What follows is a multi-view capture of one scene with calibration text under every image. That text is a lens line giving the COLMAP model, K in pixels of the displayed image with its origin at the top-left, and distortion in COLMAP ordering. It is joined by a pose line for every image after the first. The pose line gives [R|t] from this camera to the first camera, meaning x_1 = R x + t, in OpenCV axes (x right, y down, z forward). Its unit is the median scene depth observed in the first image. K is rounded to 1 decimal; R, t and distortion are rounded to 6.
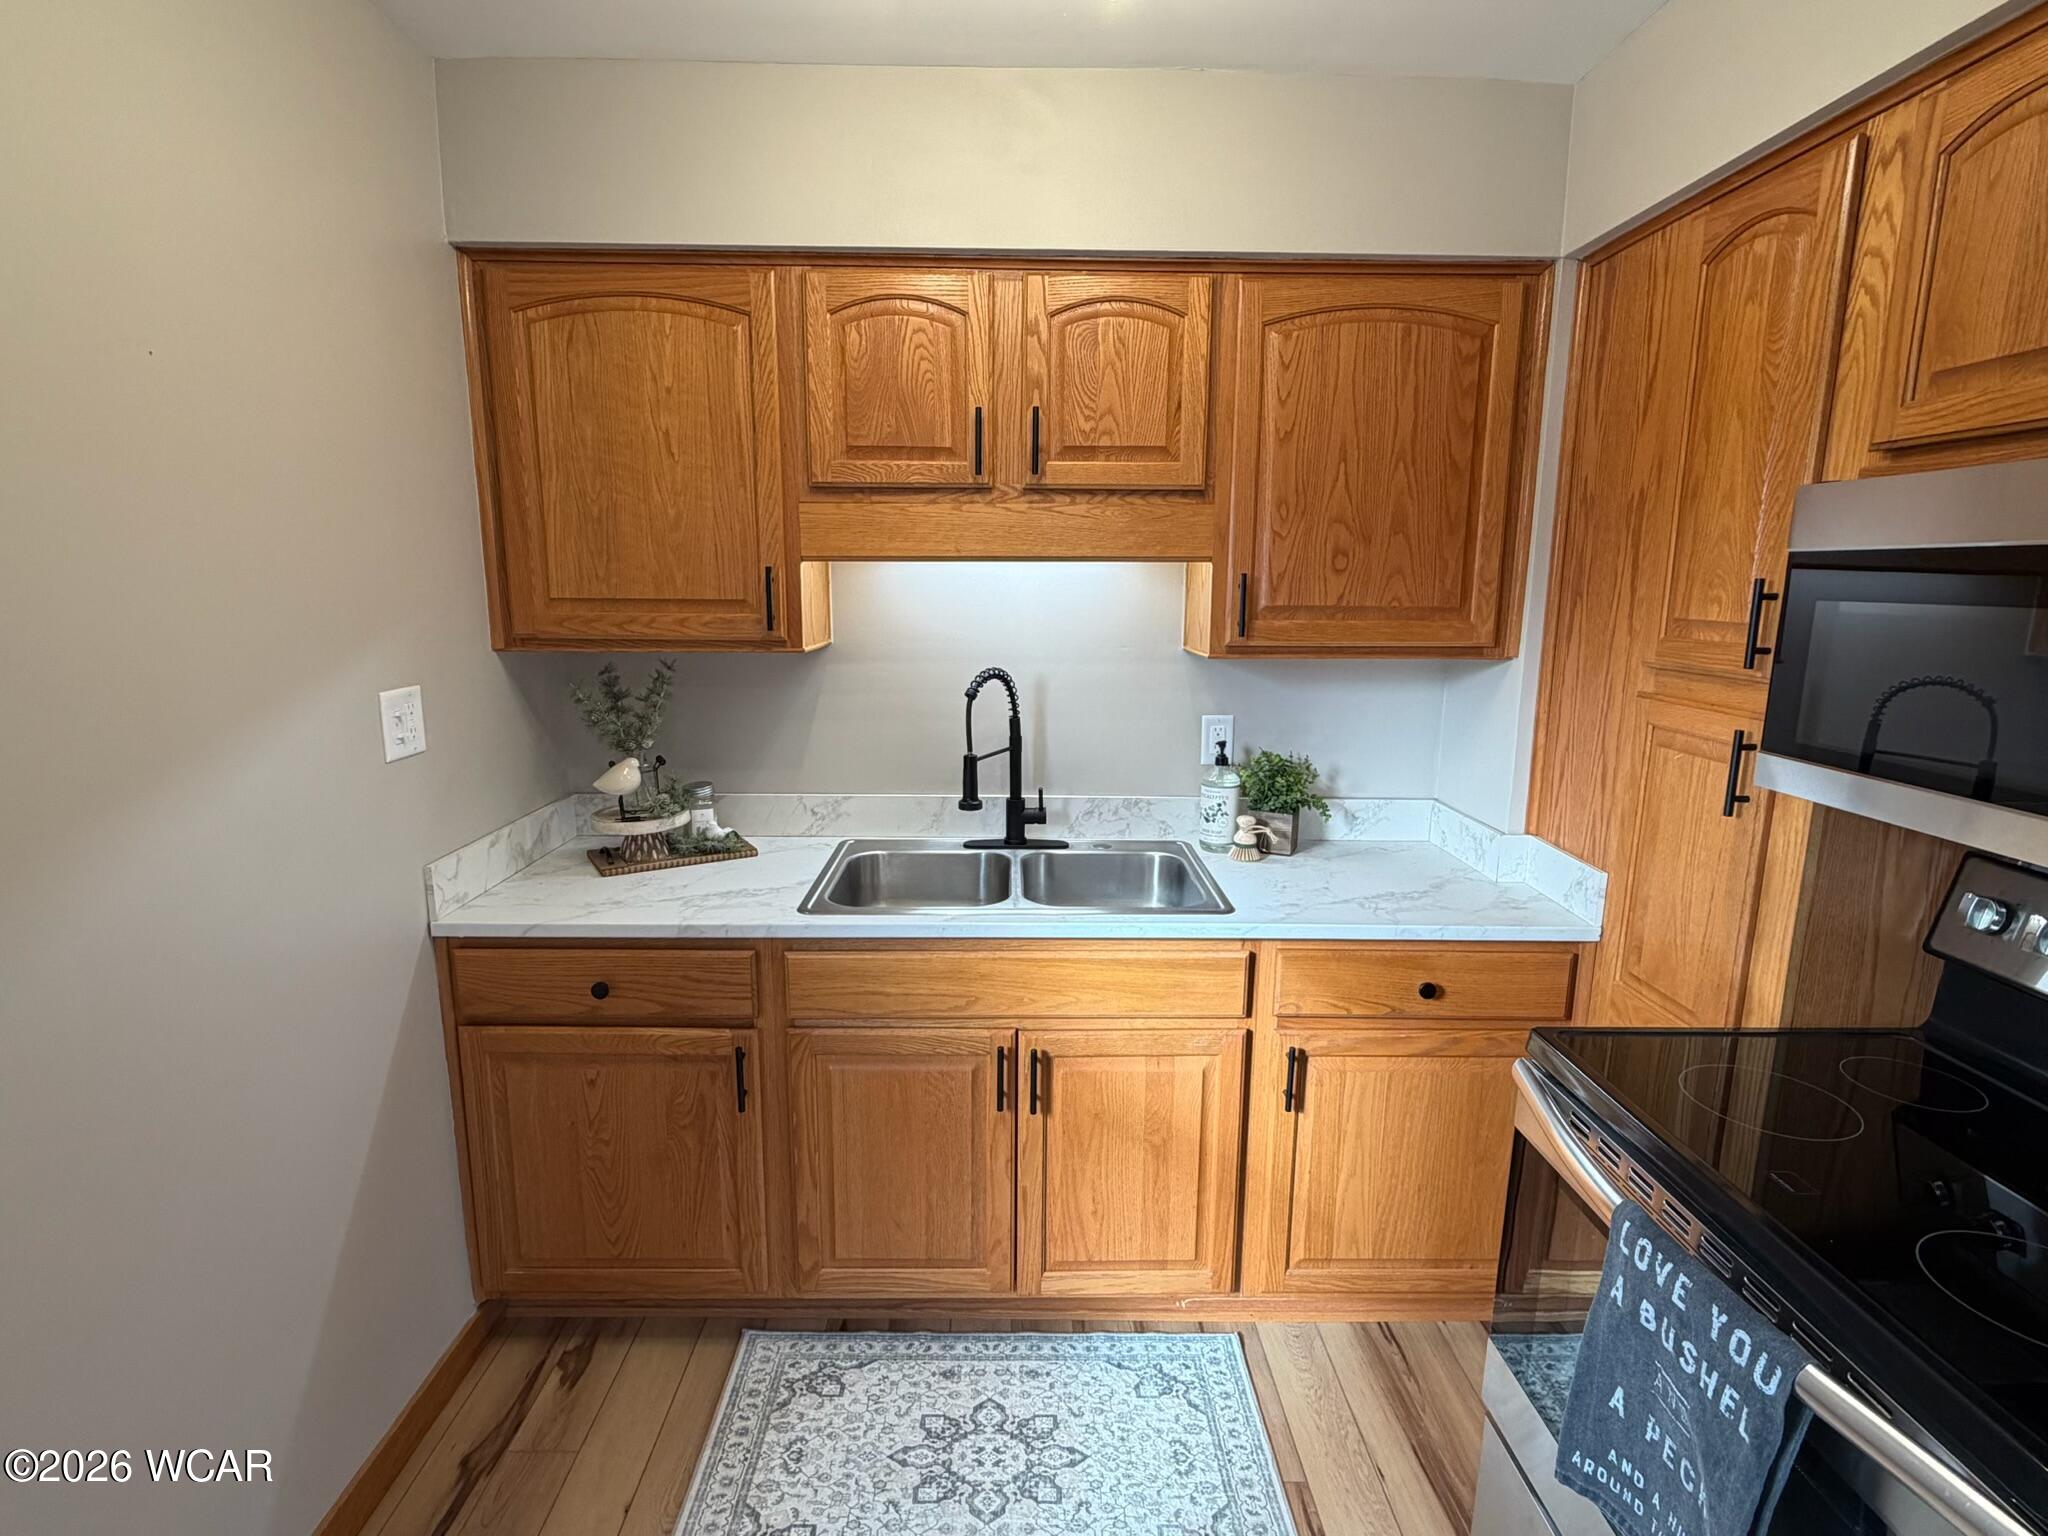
lens RADIAL K [[1034.9, 0, 1024.0], [0, 1034.9, 768.0], [0, 0, 1]] dist [0.000171, 0.001490]
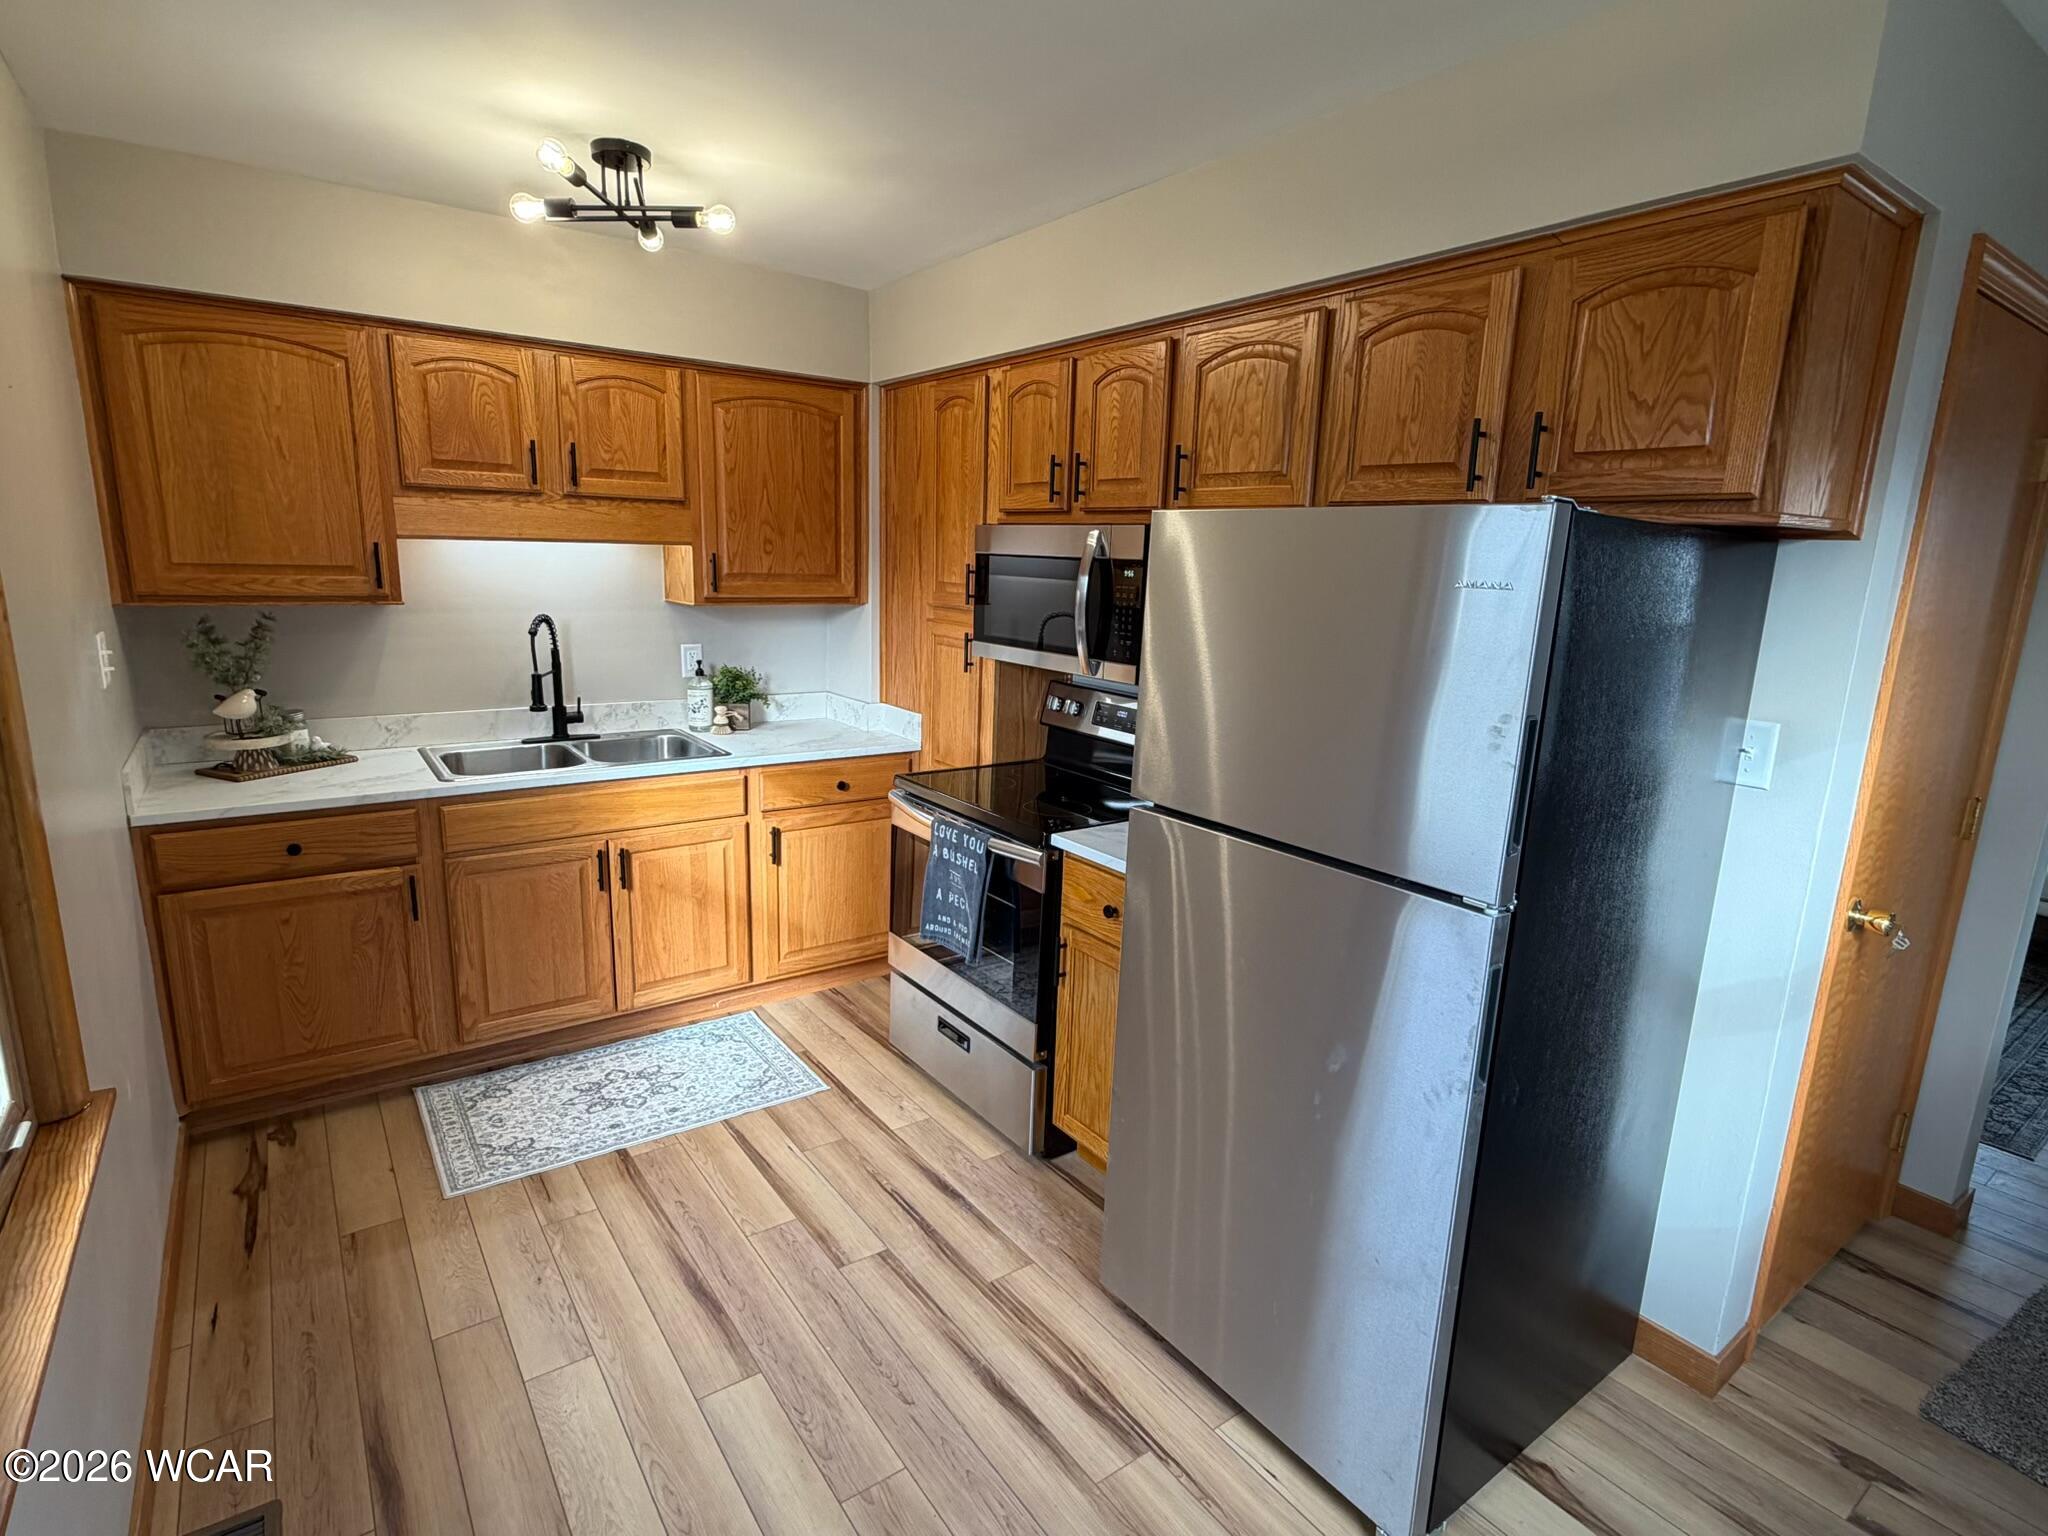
lens RADIAL K [[1034.9, 0, 1024.0], [0, 1034.9, 768.0], [0, 0, 1]] dist [0.000171, 0.001490]
pose [[0.817555, -0.100225, 0.567061, -0.361266], [0.079353, 0.994951, 0.061446, 0.092374], [-0.570357, -0.005237, 0.821380, -0.653149]]
